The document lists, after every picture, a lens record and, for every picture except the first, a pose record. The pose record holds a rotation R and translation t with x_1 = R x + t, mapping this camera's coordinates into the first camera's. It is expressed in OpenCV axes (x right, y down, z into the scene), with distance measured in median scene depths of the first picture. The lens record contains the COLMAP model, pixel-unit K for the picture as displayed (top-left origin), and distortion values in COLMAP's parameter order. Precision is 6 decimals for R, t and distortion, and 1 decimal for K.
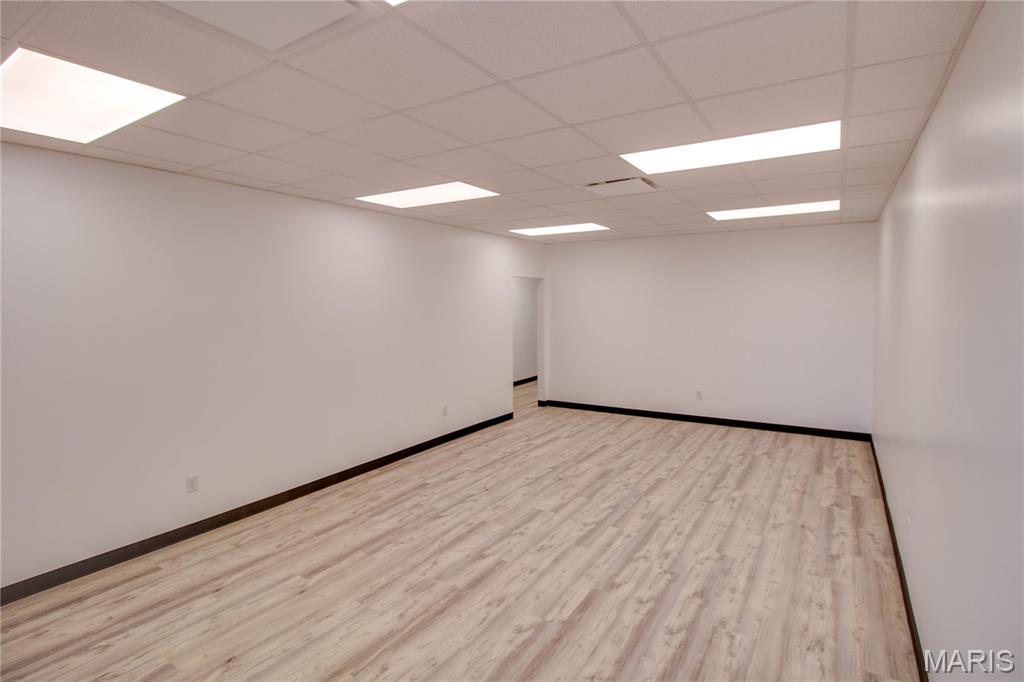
lens RADIAL K [[482.9, 0, 521.2], [0, 482.9, 330.7], [0, 0, 1]] dist [0.002663, -0.012498]
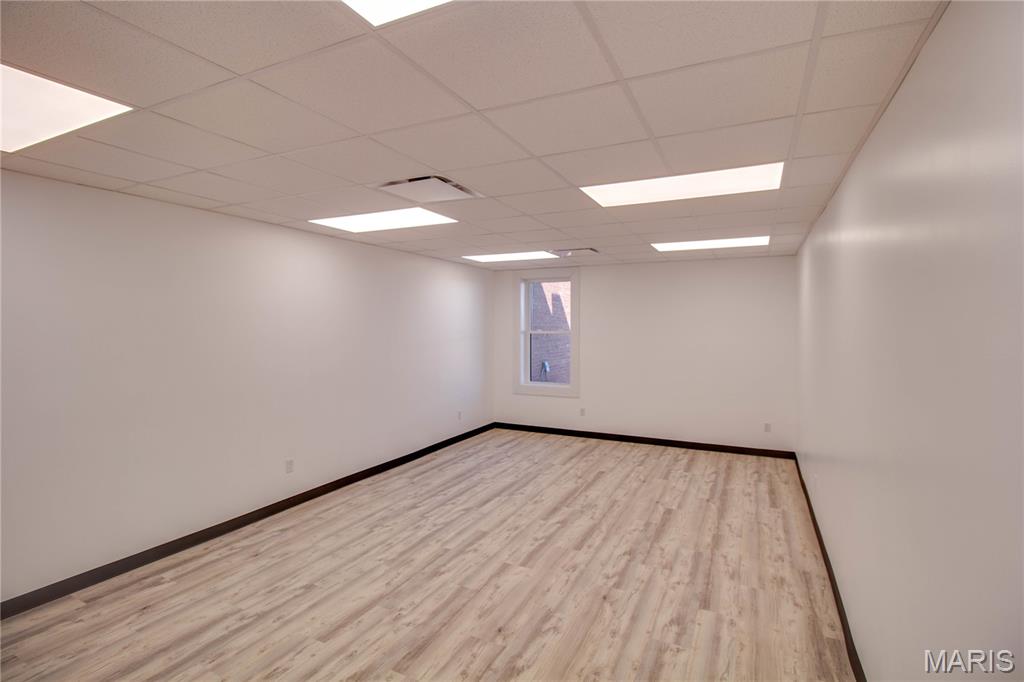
lens RADIAL K [[482.9, 0, 521.2], [0, 482.9, 330.7], [0, 0, 1]] dist [0.002663, -0.012498]
pose [[-0.992813, 0.003705, -0.119619, 0.170207], [-0.005474, 0.997069, 0.076314, -0.139733], [0.119551, 0.076420, -0.989883, 2.134633]]
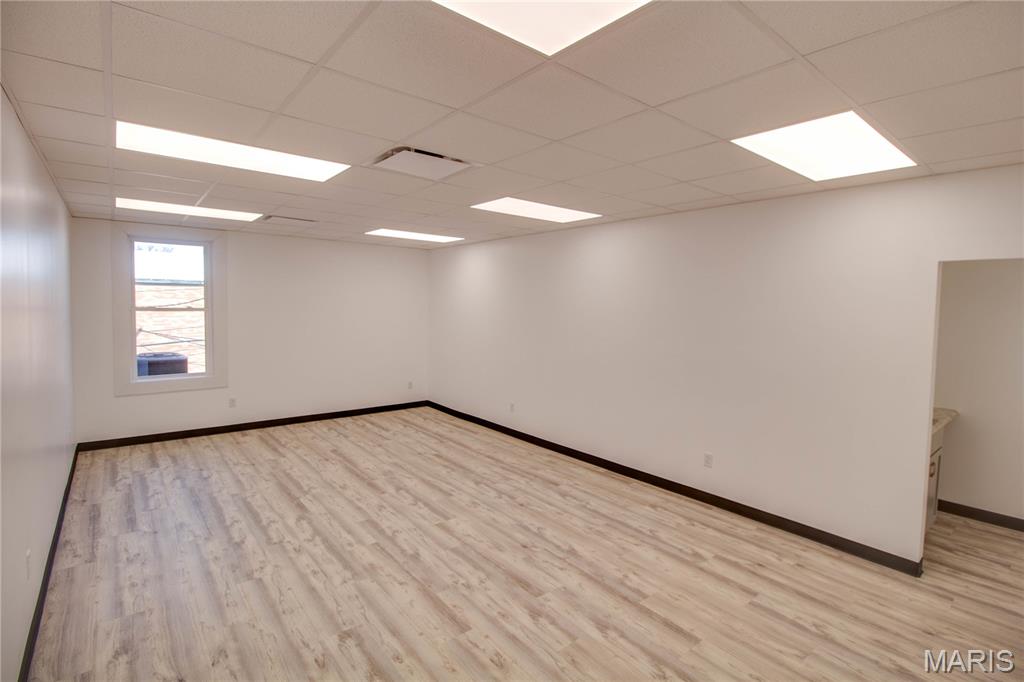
lens RADIAL K [[497.7, 0, 532.6], [0, 497.7, 334.0], [0, 0, 1]] dist [-0.001445, -0.013608]
pose [[-0.289936, 0.055335, -0.955445, 1.071935], [-0.076438, 0.993799, 0.080752, -0.103562], [0.953989, 0.096445, -0.283909, 1.636568]]
